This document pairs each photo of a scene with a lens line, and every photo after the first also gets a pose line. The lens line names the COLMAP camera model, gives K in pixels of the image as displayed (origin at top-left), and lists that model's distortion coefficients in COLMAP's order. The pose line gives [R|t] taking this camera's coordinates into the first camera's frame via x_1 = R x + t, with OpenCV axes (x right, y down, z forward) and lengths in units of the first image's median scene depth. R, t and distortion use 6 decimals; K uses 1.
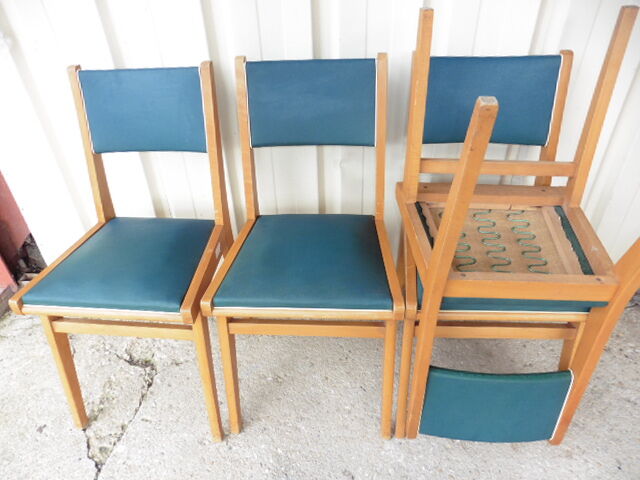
lens RADIAL K [[464.6, 0, 320.0], [0, 464.6, 240.0], [0, 0, 1]] dist [-0.058262, 0.037115]
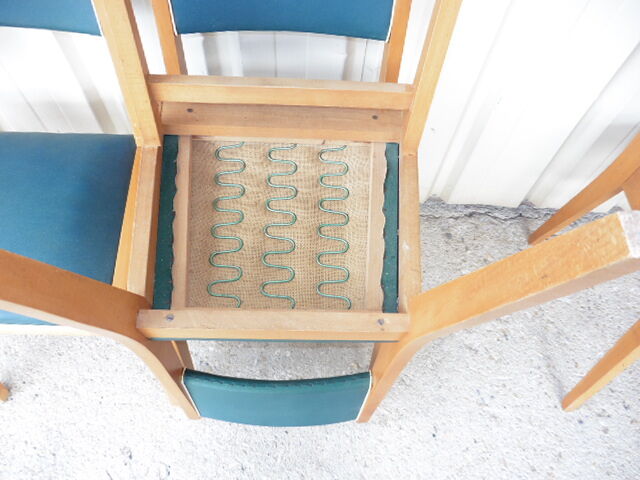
lens RADIAL K [[456.4, 0, 320.0], [0, 456.4, 240.0], [0, 0, 1]] dist [-0.009898, -0.001309]
pose [[0.996165, -0.015789, 0.086053, 0.337381], [-0.021331, 0.910067, 0.413911, -0.207004], [-0.084850, -0.414160, 0.906241, 0.334601]]
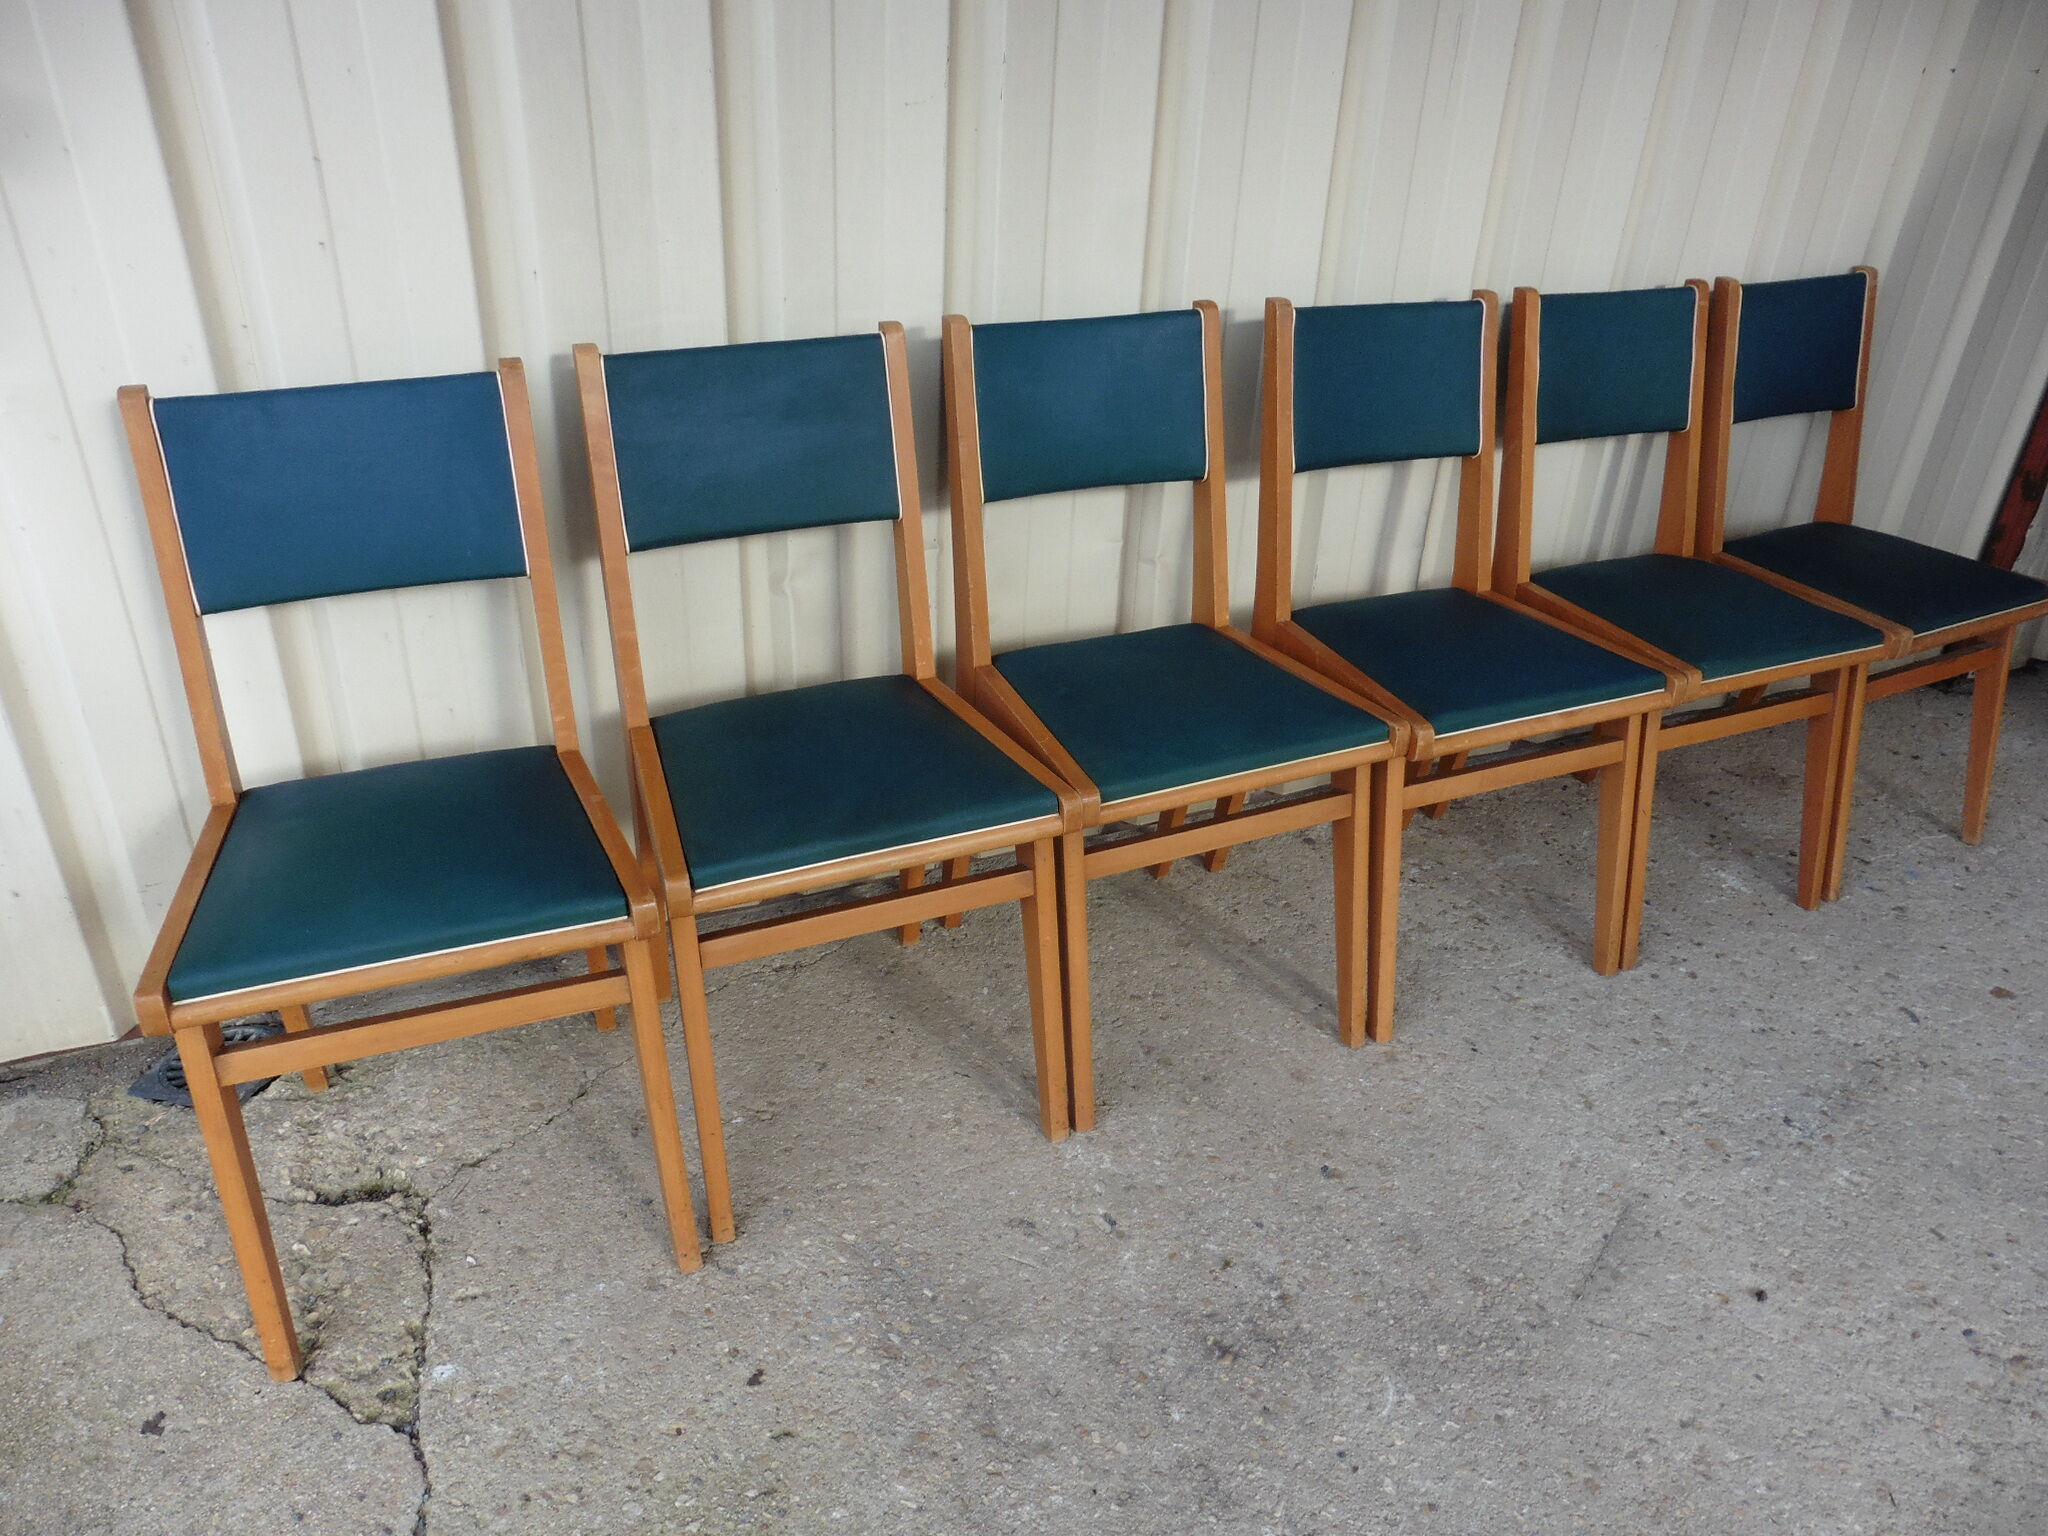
lens RADIAL K [[1486.8, 0, 1024.0], [0, 1486.8, 768.0], [0, 0, 1]] dist [-0.058262, 0.037115]
pose [[0.877156, -0.172865, 0.448011, -0.474164], [0.222063, 0.973230, -0.059254, 0.155812], [-0.425775, 0.151462, 0.892062, -0.335021]]
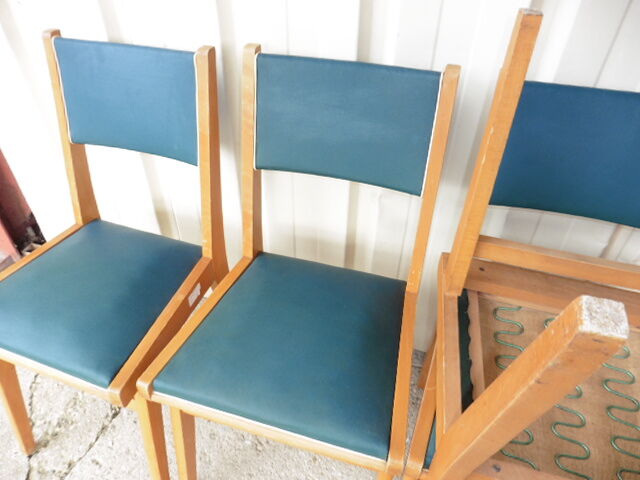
lens RADIAL K [[464.6, 0, 320.0], [0, 464.6, 240.0], [0, 0, 1]] dist [-0.058262, 0.037115]
pose [[0.973102, 0.177394, -0.146985, 0.083539], [-0.163663, 0.981347, 0.100856, -0.180353], [0.162134, -0.074087, 0.983984, 0.276818]]
